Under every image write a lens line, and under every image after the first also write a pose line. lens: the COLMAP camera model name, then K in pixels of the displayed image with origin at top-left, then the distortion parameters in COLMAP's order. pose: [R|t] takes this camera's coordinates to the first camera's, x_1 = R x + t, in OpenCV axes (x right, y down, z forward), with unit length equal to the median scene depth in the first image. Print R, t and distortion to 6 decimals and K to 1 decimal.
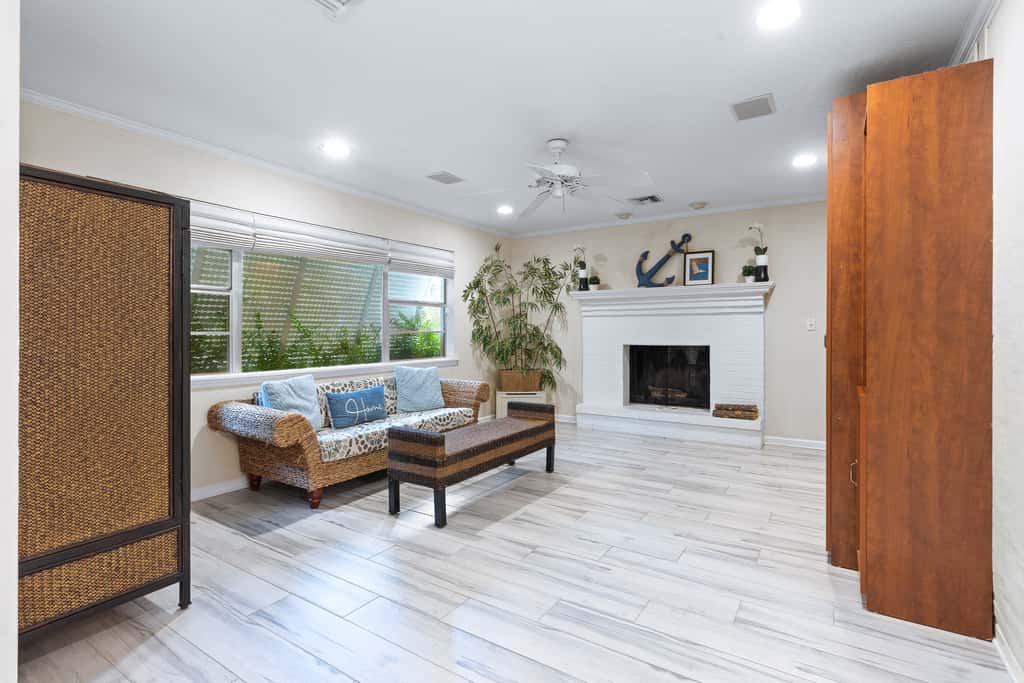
lens RADIAL K [[489.9, 0, 516.1], [0, 489.9, 338.9], [0, 0, 1]] dist [0.001028, 0.000095]
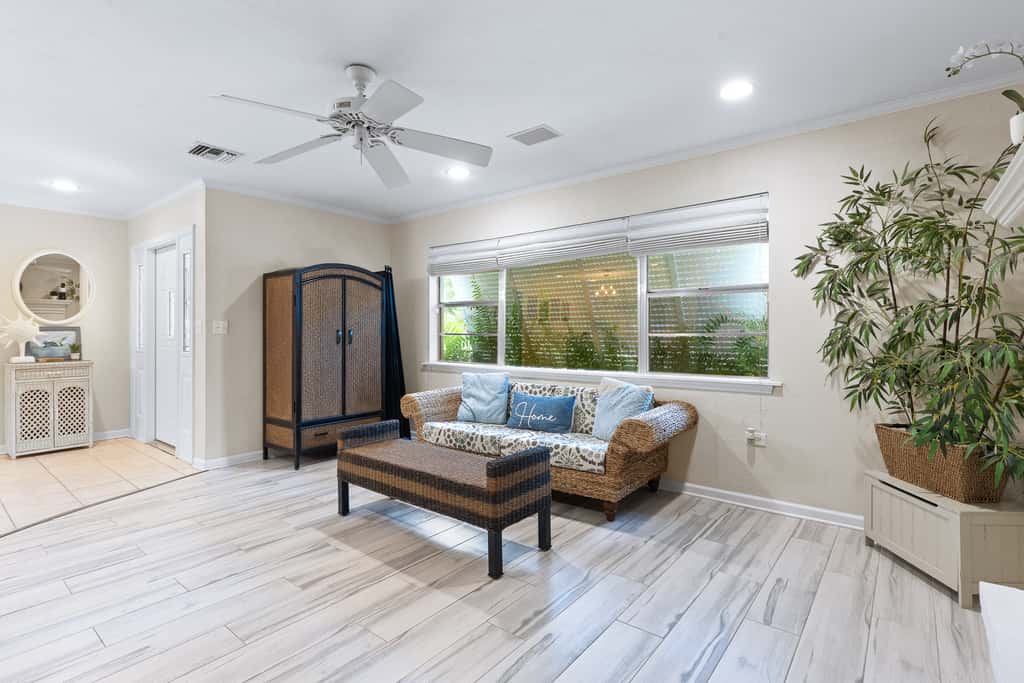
lens RADIAL K [[489.9, 0, 517.0], [0, 489.9, 332.7], [0, 0, 1]] dist [0.001028, 0.000095]
pose [[-0.095562, 0.000577, -0.995423, 0.726451], [-0.014673, 0.999890, 0.001989, -0.020727], [0.995315, 0.014796, -0.095543, 1.213853]]
